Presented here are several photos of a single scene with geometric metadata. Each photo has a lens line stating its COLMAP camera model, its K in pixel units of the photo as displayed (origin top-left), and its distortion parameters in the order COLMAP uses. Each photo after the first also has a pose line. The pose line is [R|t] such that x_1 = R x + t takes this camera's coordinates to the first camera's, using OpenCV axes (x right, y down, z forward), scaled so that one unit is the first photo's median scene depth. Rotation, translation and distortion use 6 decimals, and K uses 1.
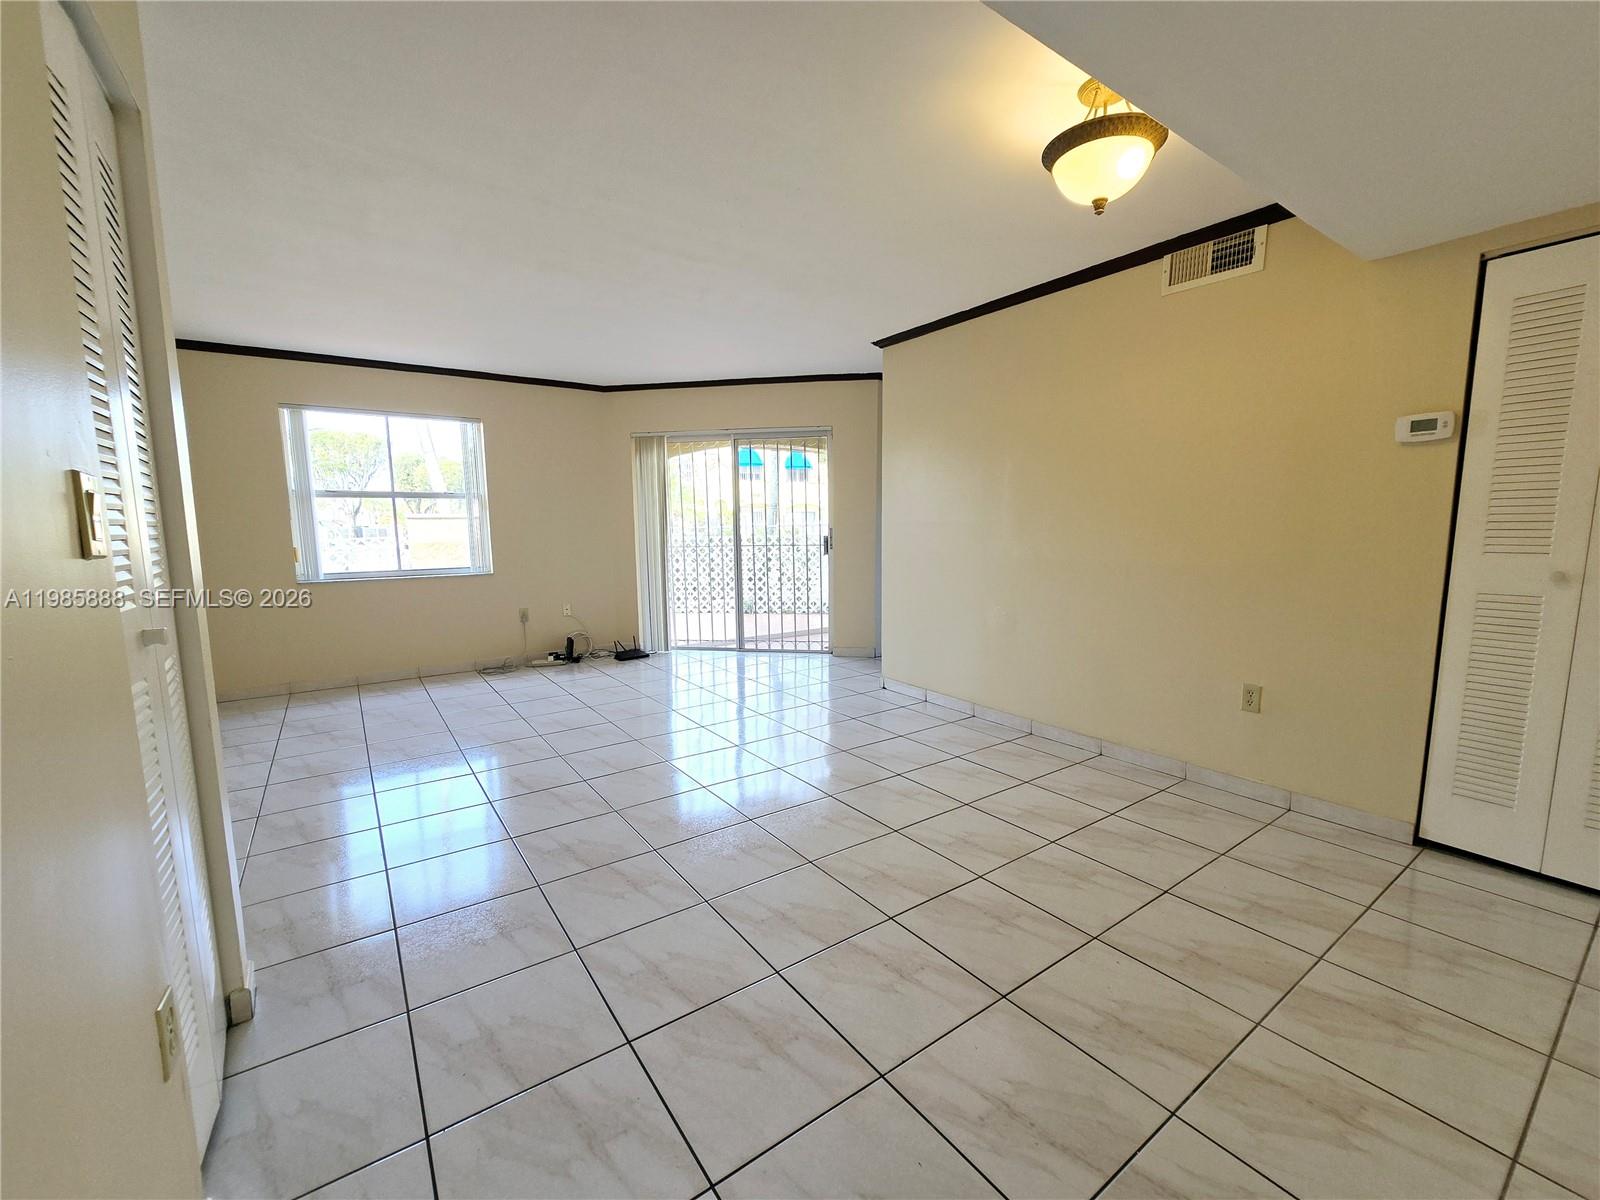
lens RADIAL K [[658.4, 0, 793.7], [0, 658.4, 604.8], [0, 0, 1]] dist [-0.001333, -0.000077]
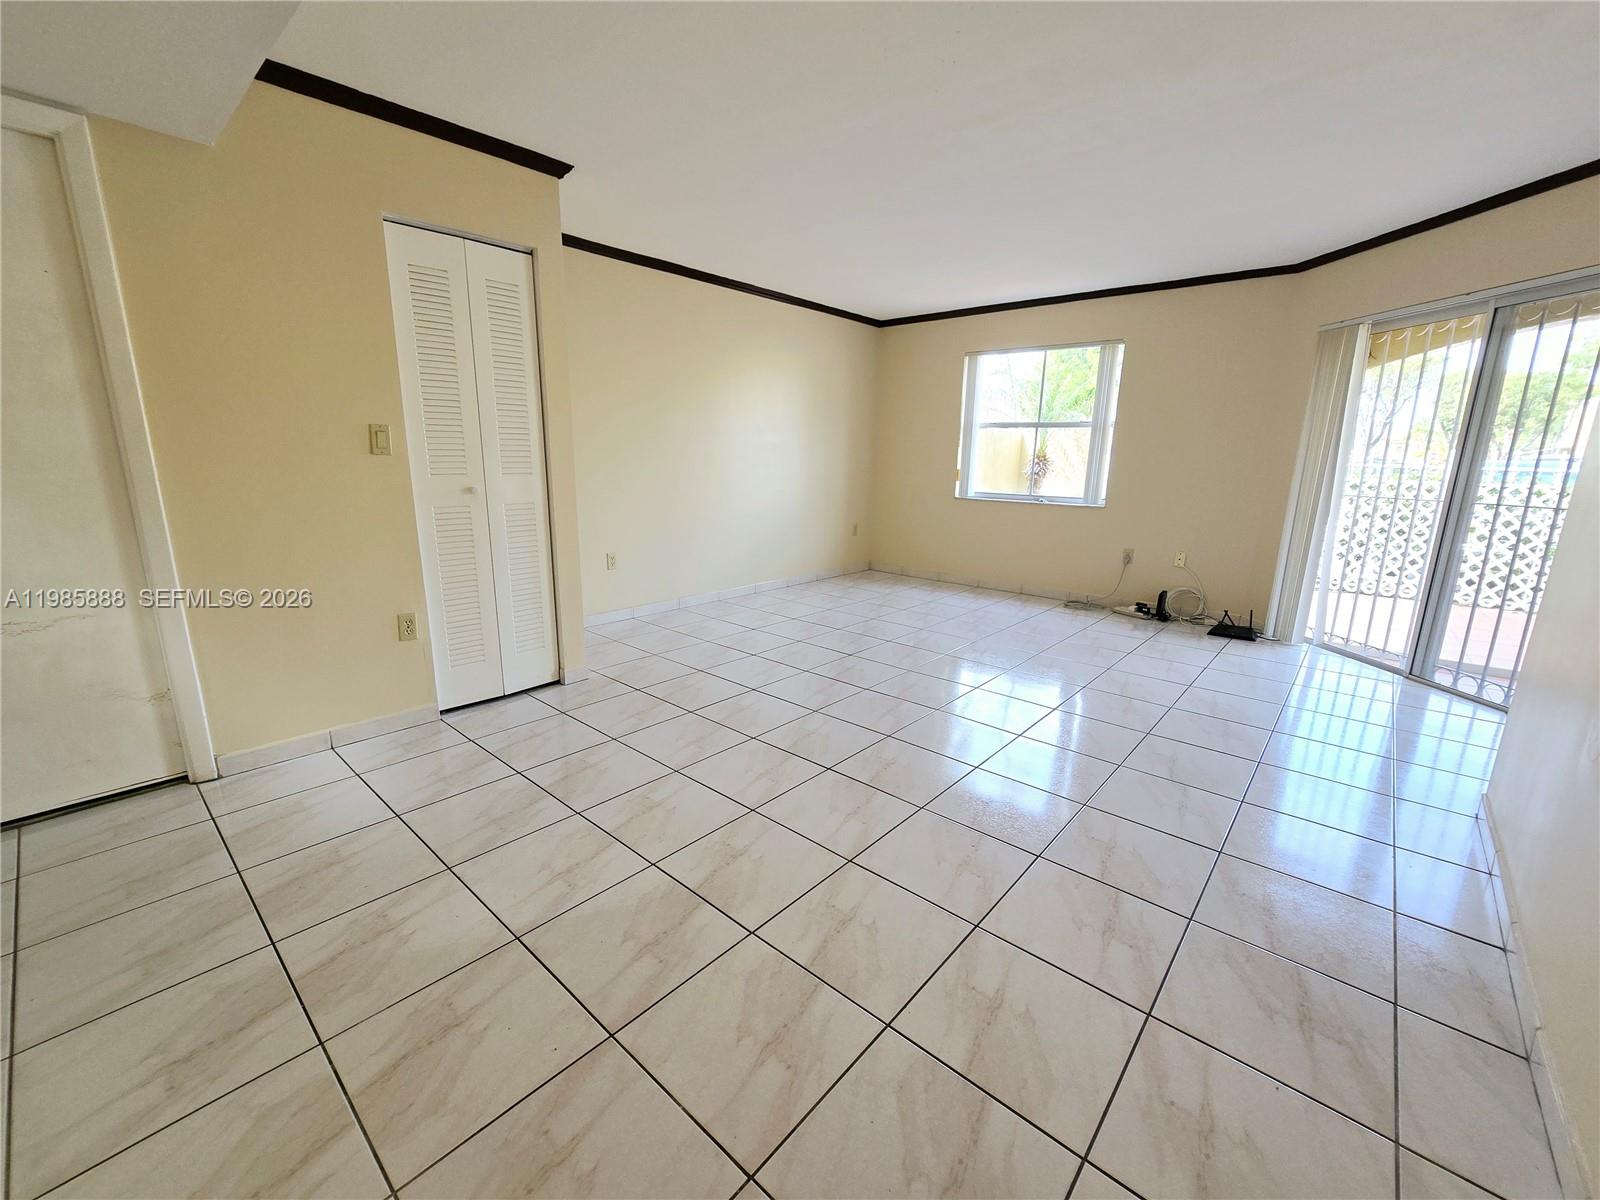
lens RADIAL K [[658.4, 0, 793.7], [0, 658.4, 604.8], [0, 0, 1]] dist [-0.001333, -0.000077]
pose [[0.232022, 0.231149, -0.944847, 0.383532], [-0.134639, 0.969636, 0.204151, -0.045780], [0.963347, 0.079846, 0.256099, 0.344356]]
